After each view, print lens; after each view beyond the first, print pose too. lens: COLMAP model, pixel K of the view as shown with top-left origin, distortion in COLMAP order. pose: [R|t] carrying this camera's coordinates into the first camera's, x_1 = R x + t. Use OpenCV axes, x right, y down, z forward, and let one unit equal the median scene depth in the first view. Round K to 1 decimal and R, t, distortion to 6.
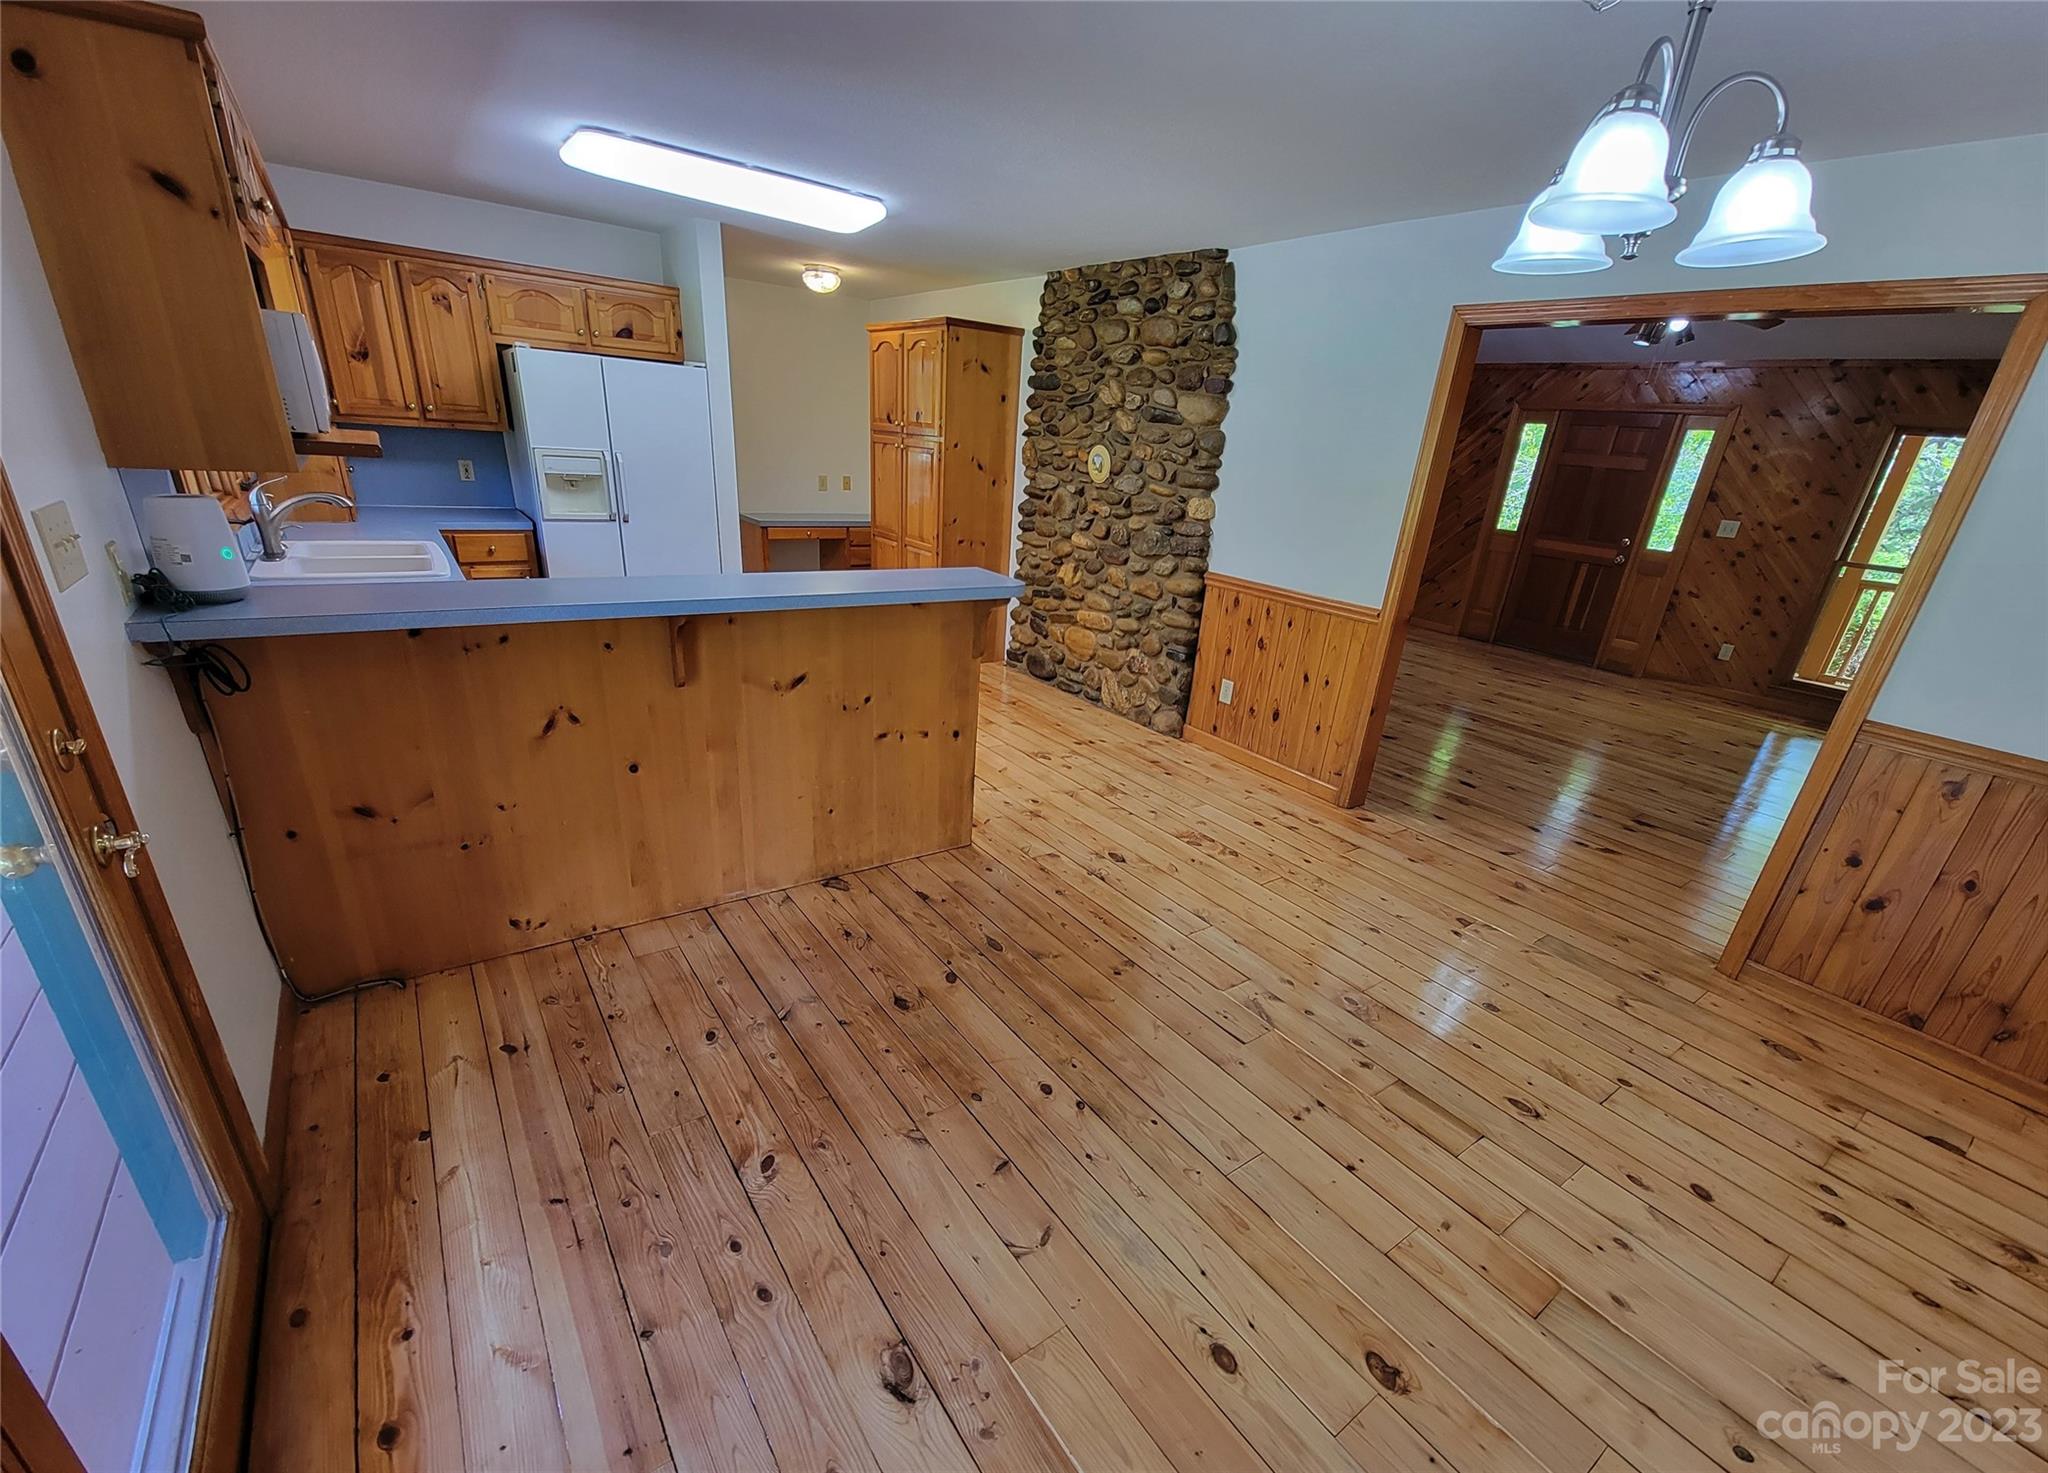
lens RADIAL K [[842.2, 0, 1049.4], [0, 842.2, 790.1], [0, 0, 1]] dist [-0.002569, -0.000866]
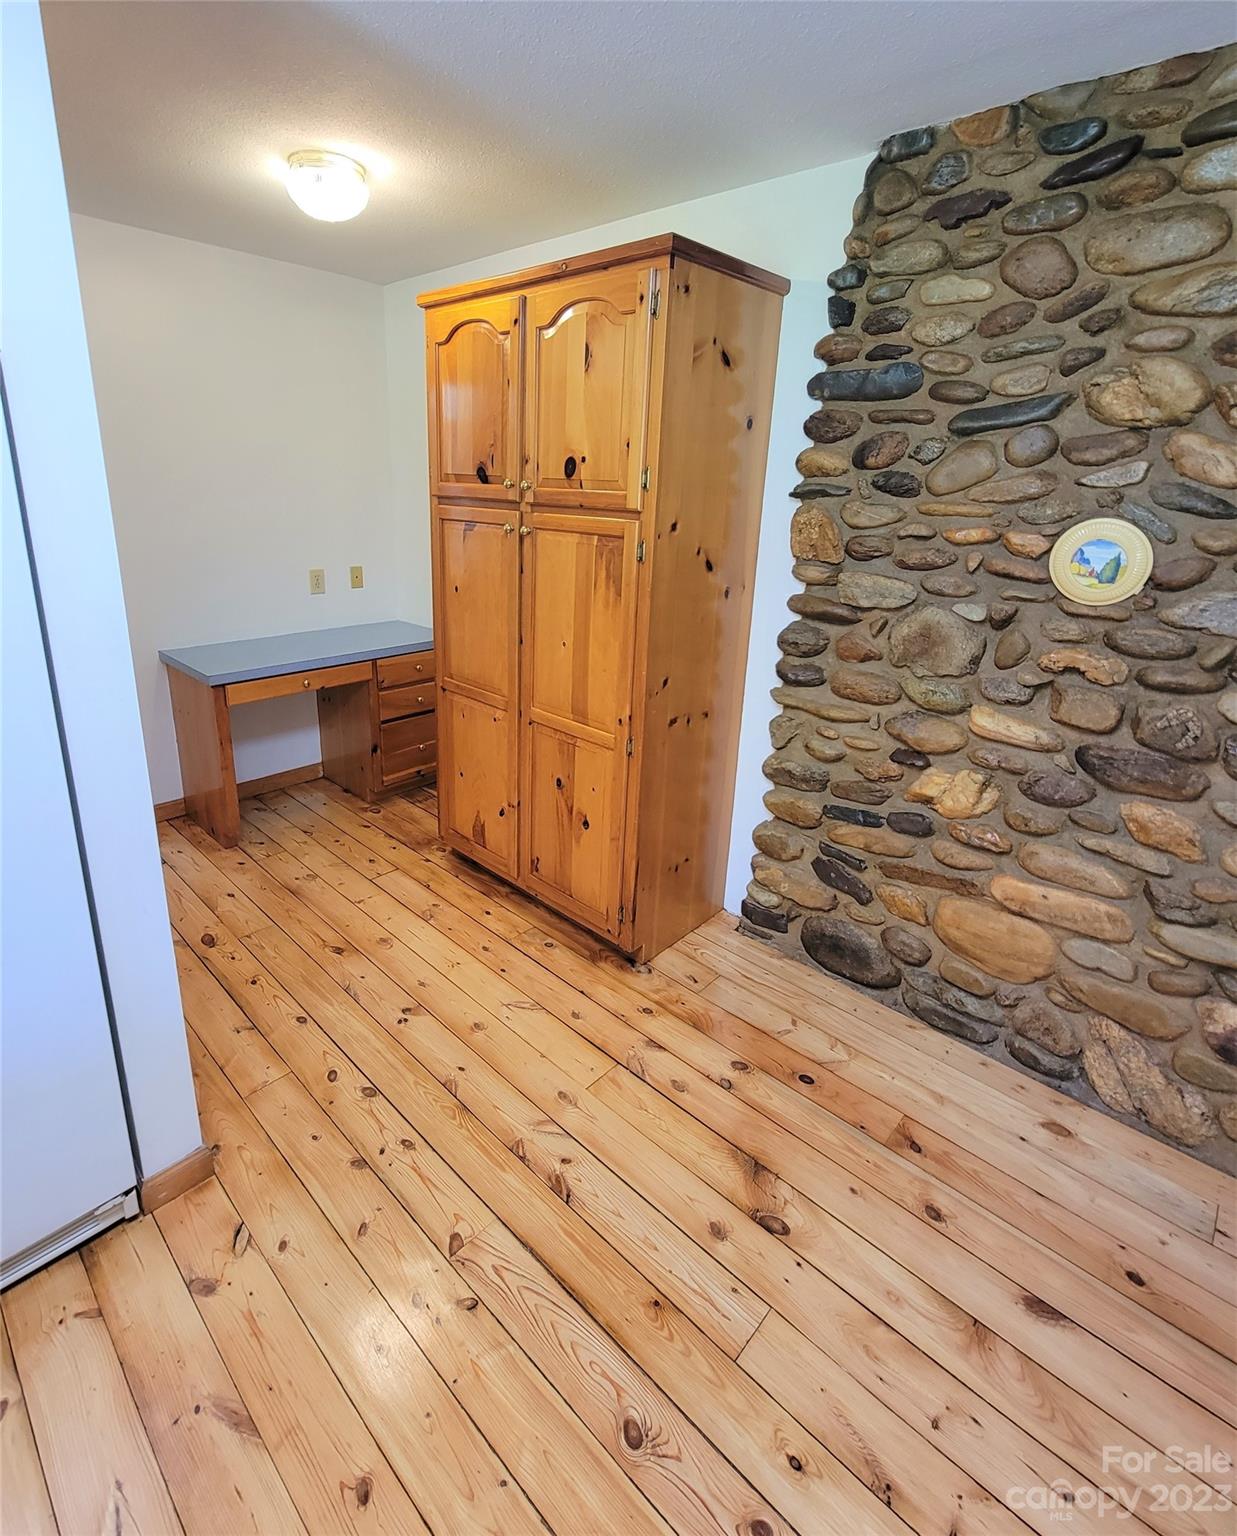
lens RADIAL K [[736.0, 0, 572.3], [0, 736.0, 694.8], [0, 0, 1]] dist [0.000190, 0.000619]
pose [[0.986322, -0.087513, 0.139678, -0.236142], [0.101537, 0.990127, -0.096642, -0.300739], [-0.129842, 0.109503, 0.985470, 0.657842]]
